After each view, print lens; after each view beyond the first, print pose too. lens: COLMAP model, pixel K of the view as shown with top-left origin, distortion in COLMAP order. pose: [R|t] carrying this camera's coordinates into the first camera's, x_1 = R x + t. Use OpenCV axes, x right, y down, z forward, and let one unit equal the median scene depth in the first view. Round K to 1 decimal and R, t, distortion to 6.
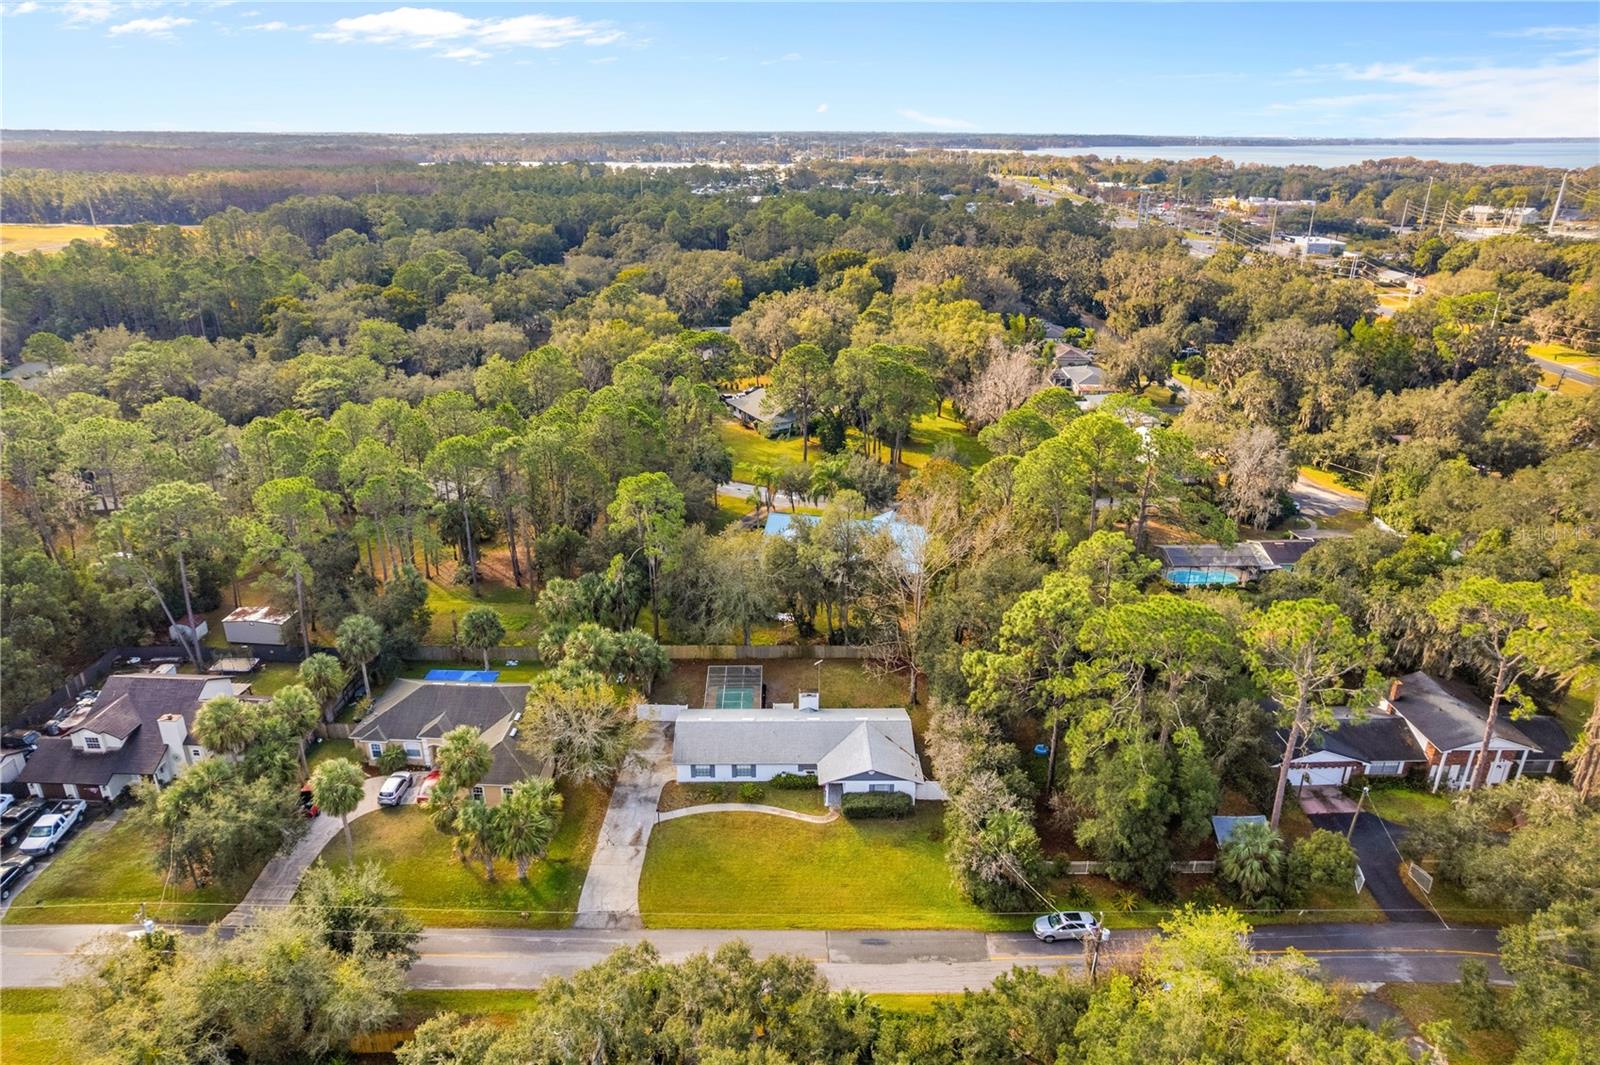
lens RADIAL K [[1023.4, 0, 795.4], [0, 1023.4, 541.8], [0, 0, 1]] dist [-0.084617, 0.073704]
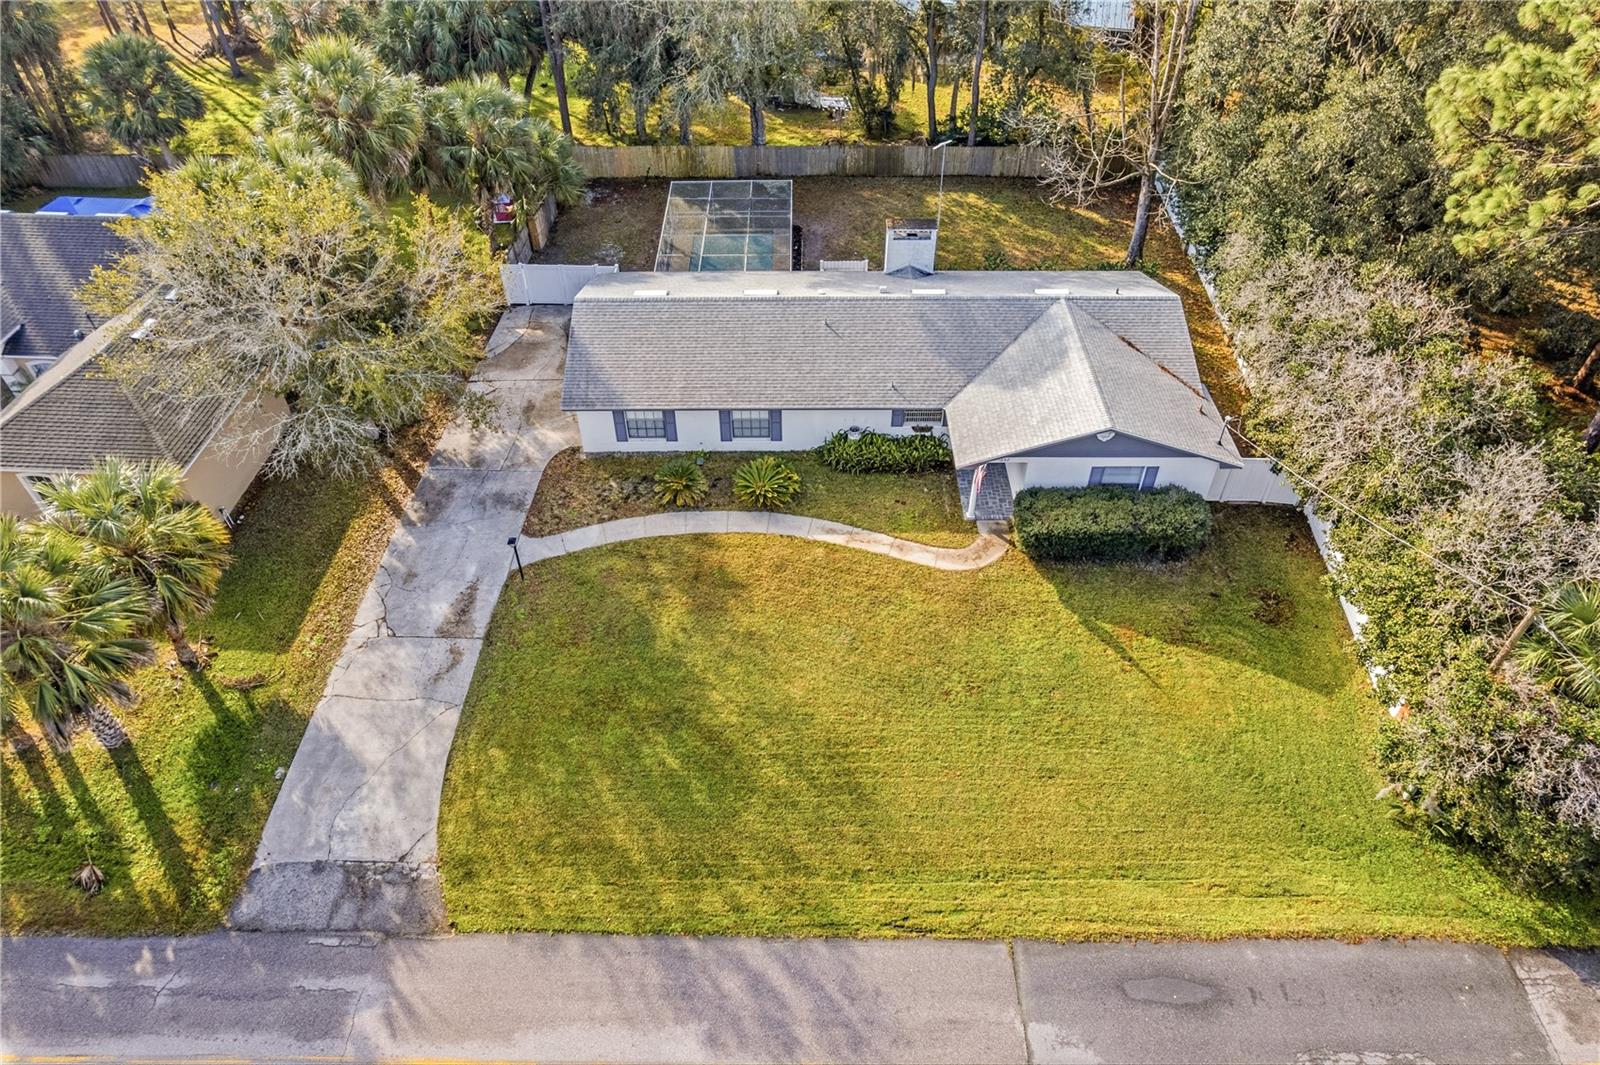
lens RADIAL K [[1023.4, 0, 795.4], [0, 1023.4, 541.8], [0, 0, 1]] dist [-0.084617, 0.073704]
pose [[0.999832, 0.003929, -0.017900, -0.026438], [0.002854, 0.931442, 0.363880, 0.125211], [0.018103, -0.363870, 0.931274, 0.623392]]
